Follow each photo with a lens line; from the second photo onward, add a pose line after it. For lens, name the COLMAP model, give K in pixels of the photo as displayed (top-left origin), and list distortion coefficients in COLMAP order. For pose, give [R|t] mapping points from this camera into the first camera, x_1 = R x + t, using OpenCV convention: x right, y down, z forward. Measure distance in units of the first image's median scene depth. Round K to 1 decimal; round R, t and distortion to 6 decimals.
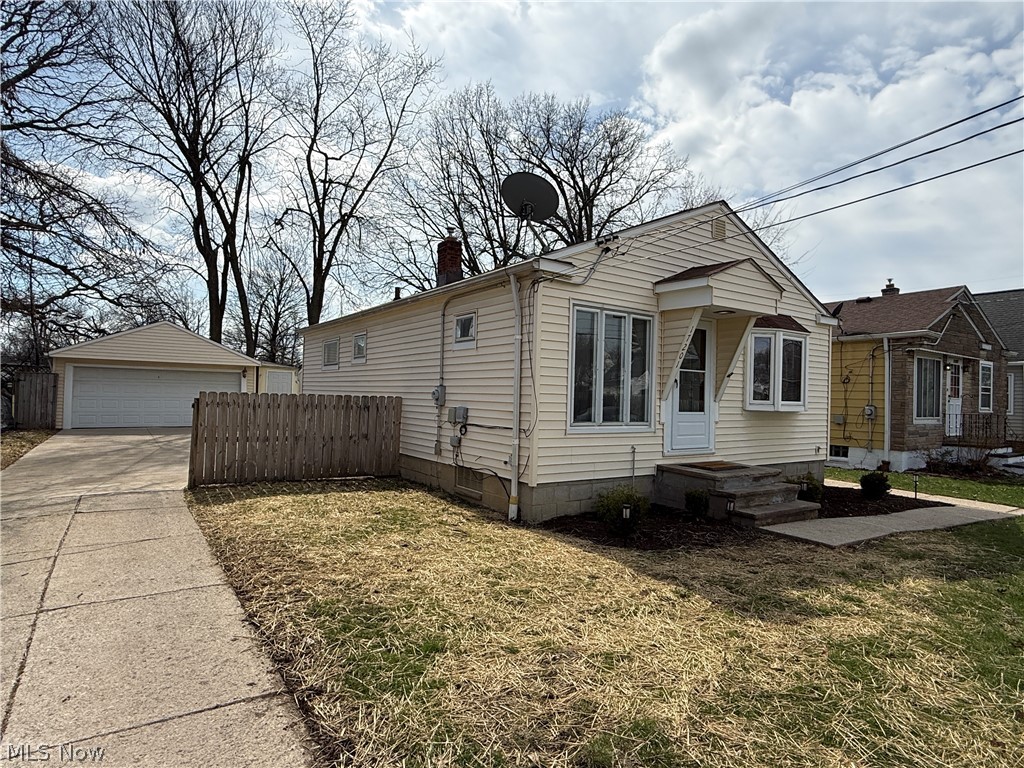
lens RADIAL K [[573.0, 0, 512.5], [0, 573.0, 383.1], [0, 0, 1]] dist [-0.001262, -0.000749]
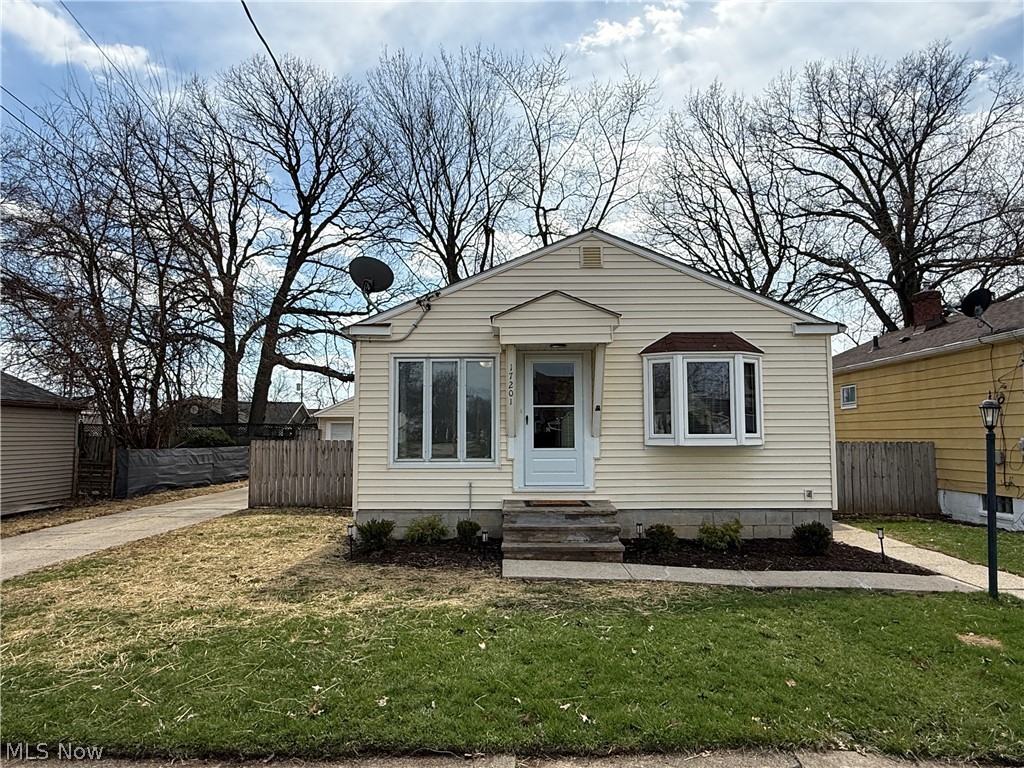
lens RADIAL K [[653.4, 0, 512.9], [0, 653.4, 382.5], [0, 0, 1]] dist [0.003094, -0.002716]
pose [[0.814770, -0.076247, -0.574748, 0.946568], [0.037423, 0.996164, -0.079101, 0.025129], [0.578575, 0.042941, 0.814498, 0.042401]]
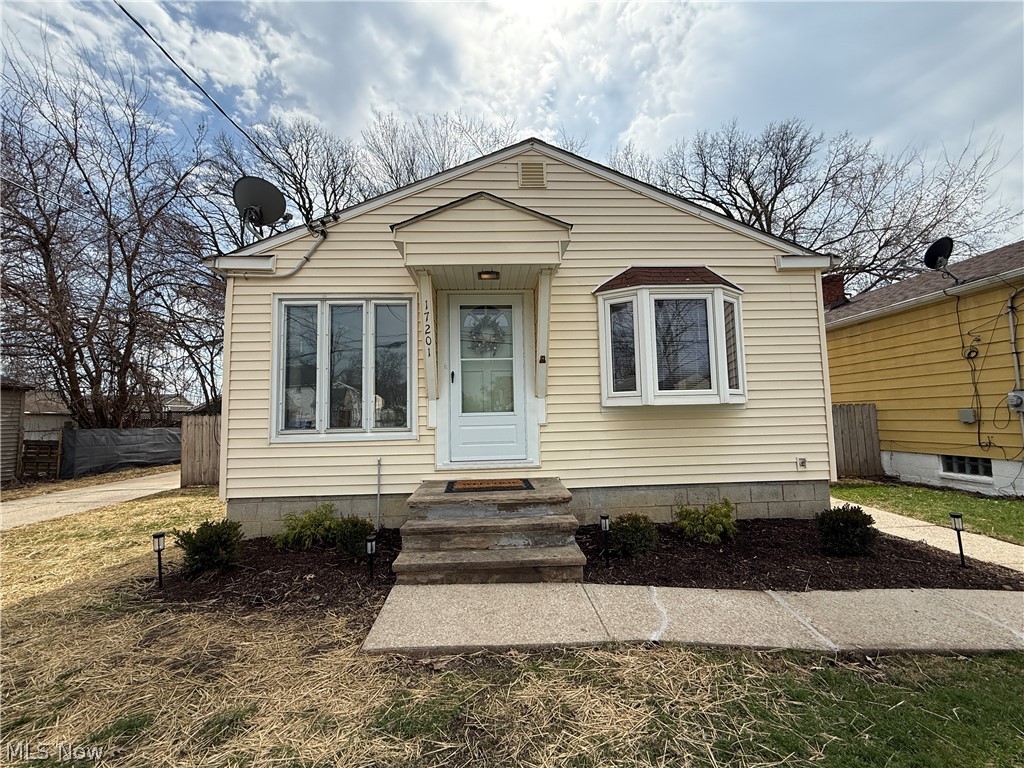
lens RADIAL K [[428.3, 0, 516.1], [0, 428.3, 381.2], [0, 0, 1]] dist [0.001393, 0.000214]
pose [[0.847101, -0.090864, -0.523606, 0.677362], [0.056879, 0.995117, -0.080667, 0.059500], [0.528379, 0.038551, 0.848133, 0.552389]]
